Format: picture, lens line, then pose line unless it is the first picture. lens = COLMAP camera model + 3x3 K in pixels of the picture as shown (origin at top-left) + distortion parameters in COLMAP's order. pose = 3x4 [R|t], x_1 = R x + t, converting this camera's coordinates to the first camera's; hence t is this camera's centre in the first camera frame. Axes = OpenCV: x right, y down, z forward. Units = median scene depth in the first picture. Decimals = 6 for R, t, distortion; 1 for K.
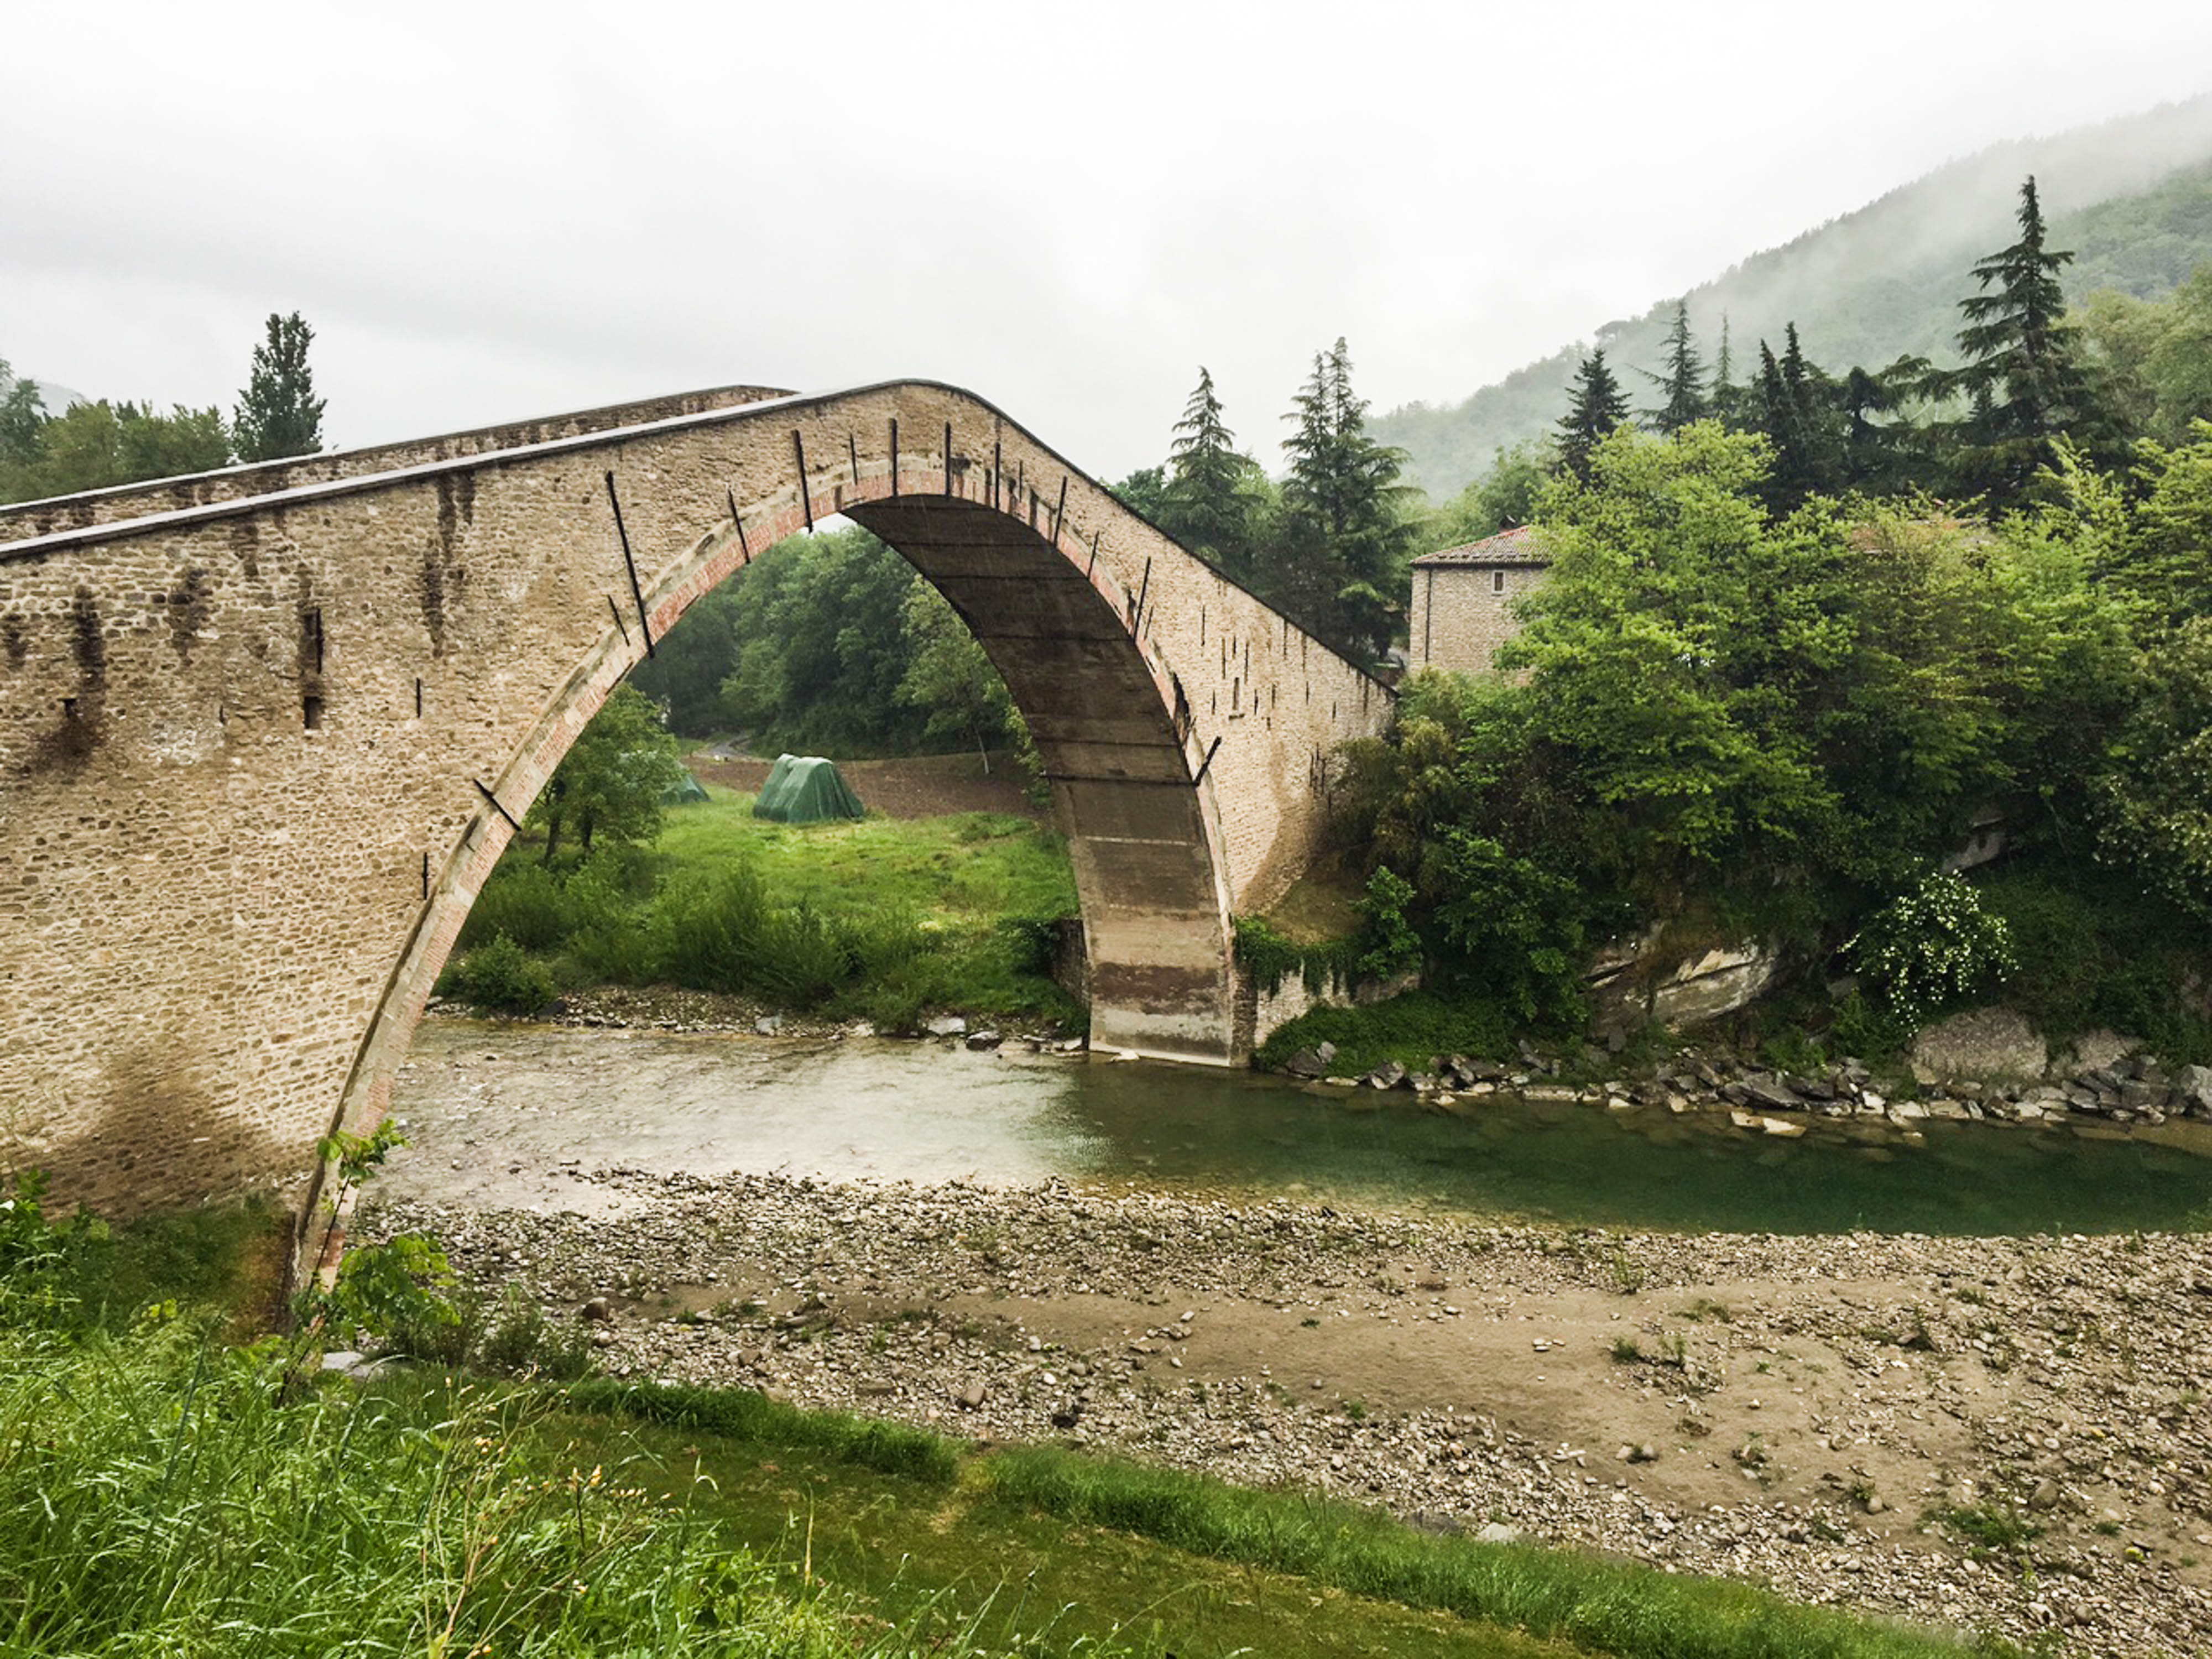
lens RADIAL K [[1890.7, 0, 1095.4], [0, 1890.7, 817.7], [0, 0, 1]] dist [0.067220, -0.109670]
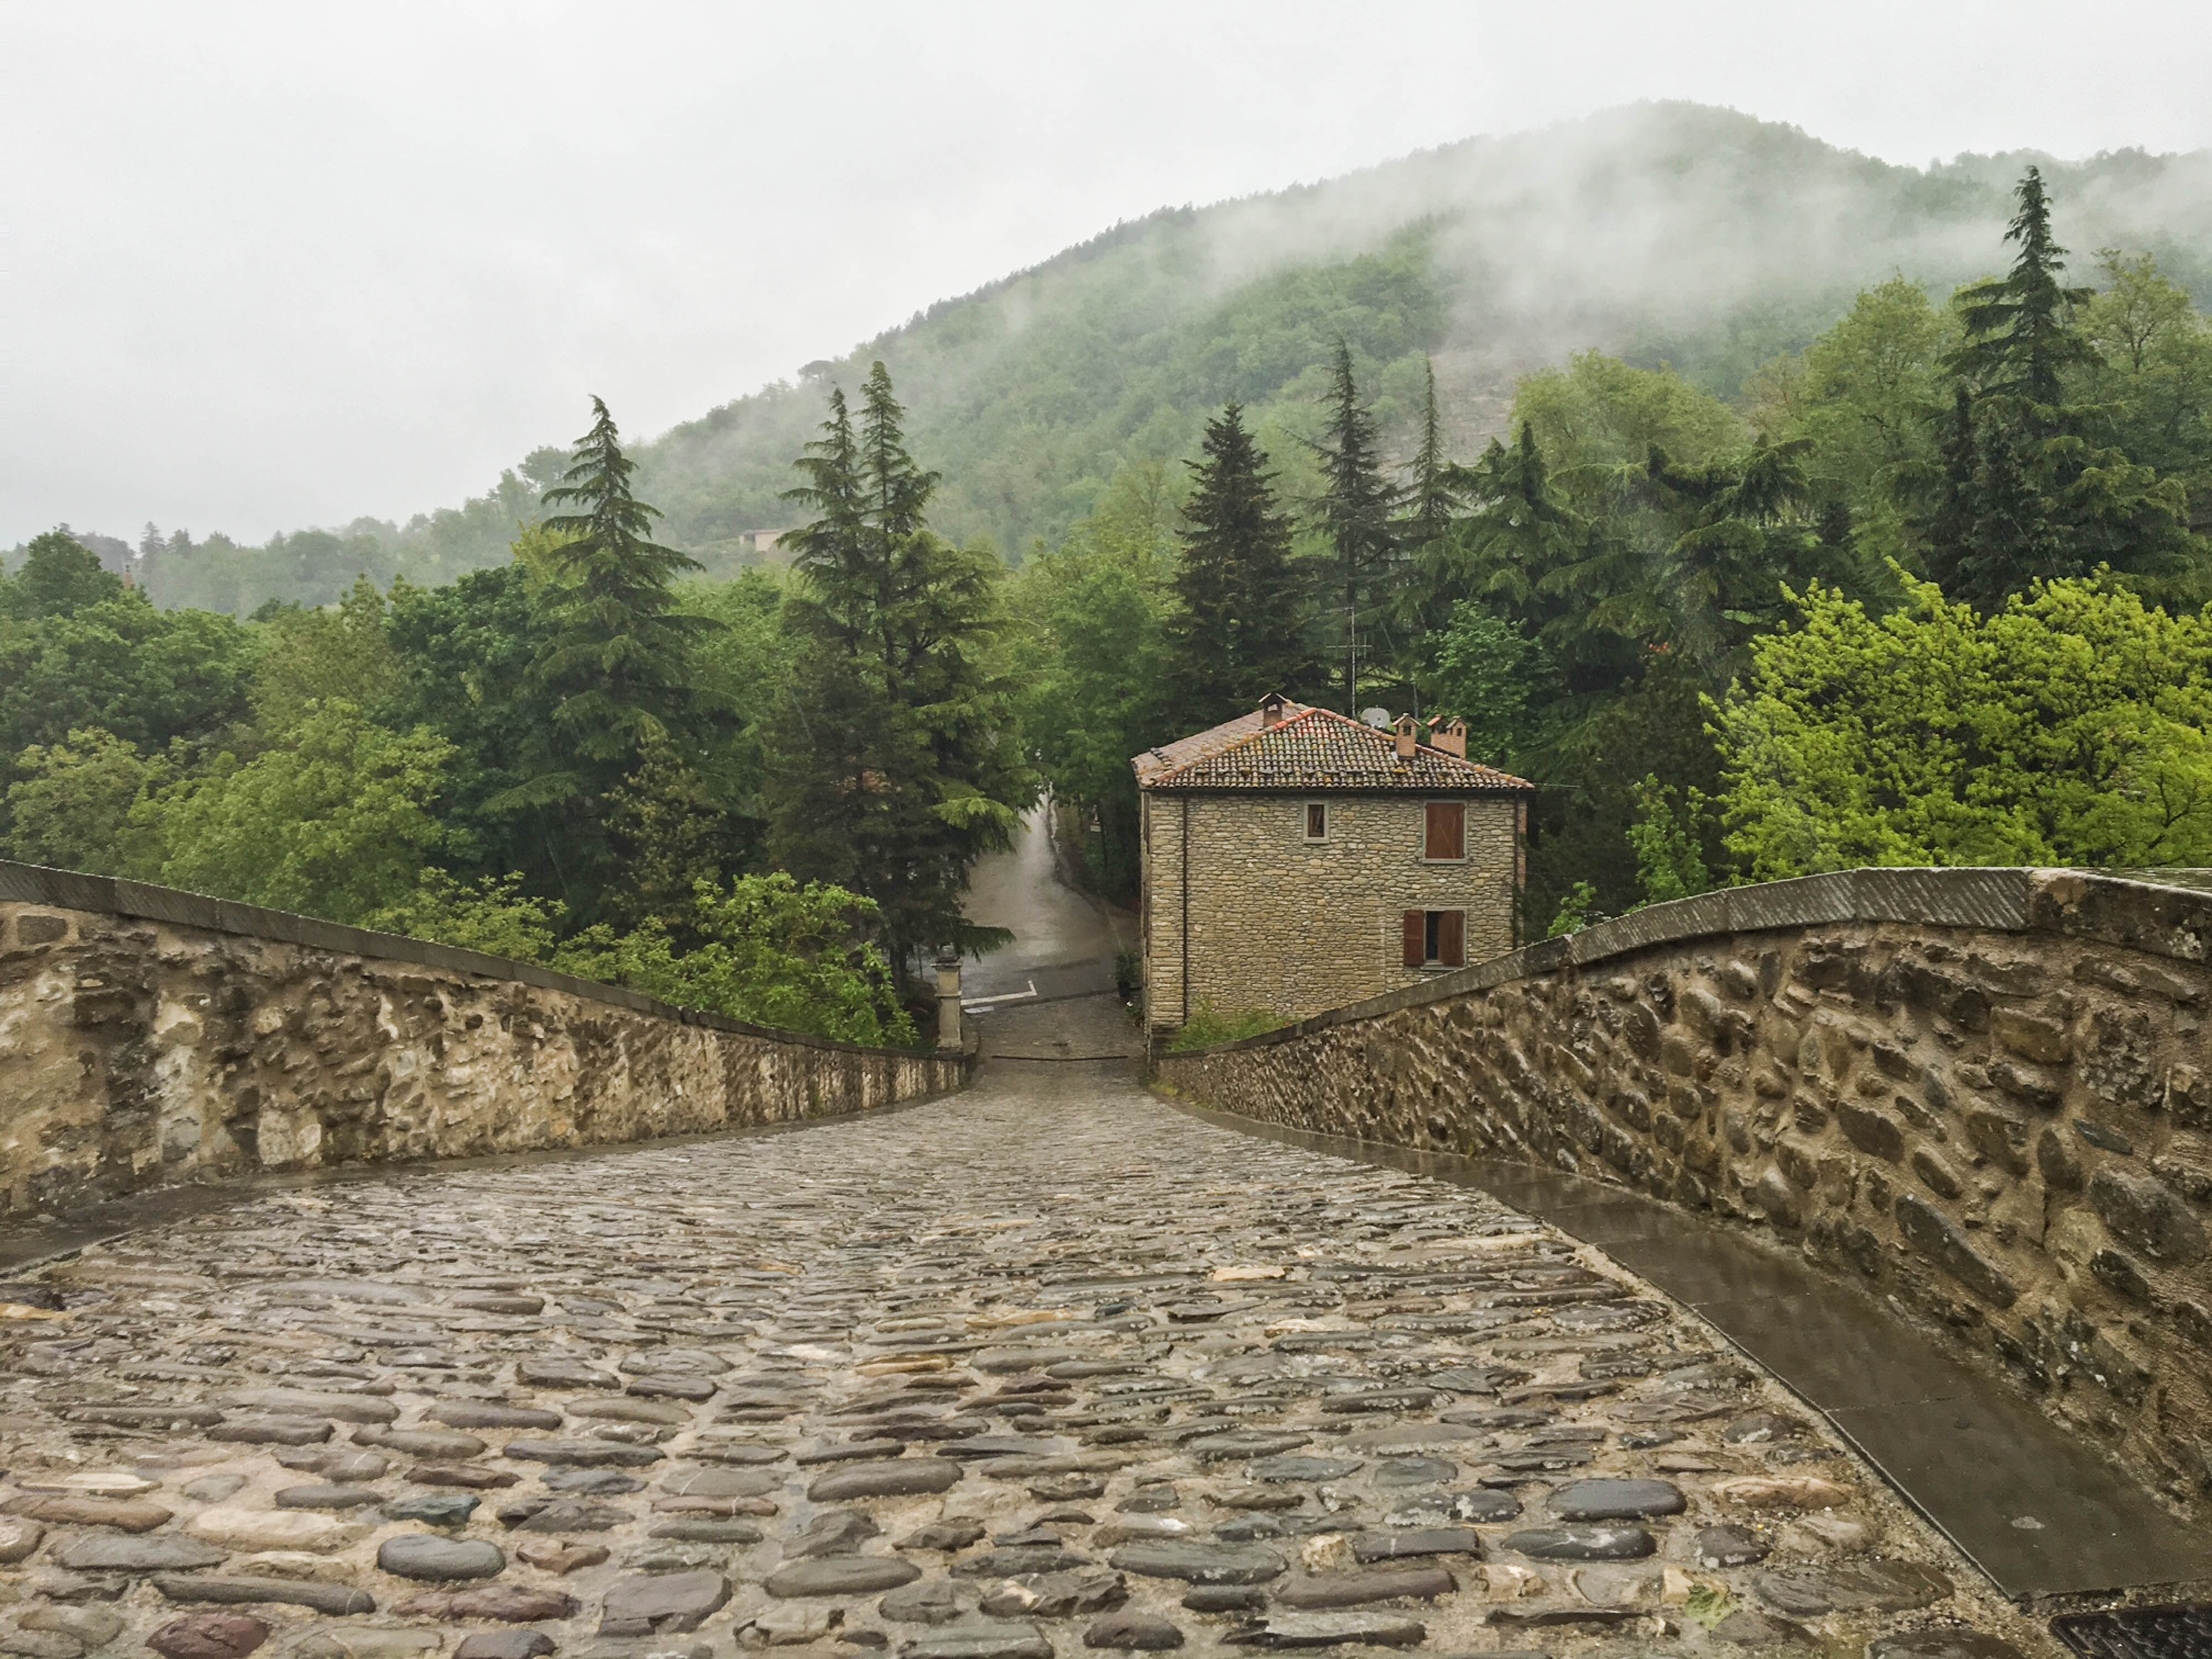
lens RADIAL K [[1890.7, 0, 1117.9], [0, 1890.7, 825.5], [0, 0, 1]] dist [0.067220, -0.109670]
pose [[0.898780, -0.051642, 0.435348, -0.063820], [0.057604, 0.998339, -0.000498, -0.102781], [-0.434599, 0.025526, 0.900262, 0.432477]]
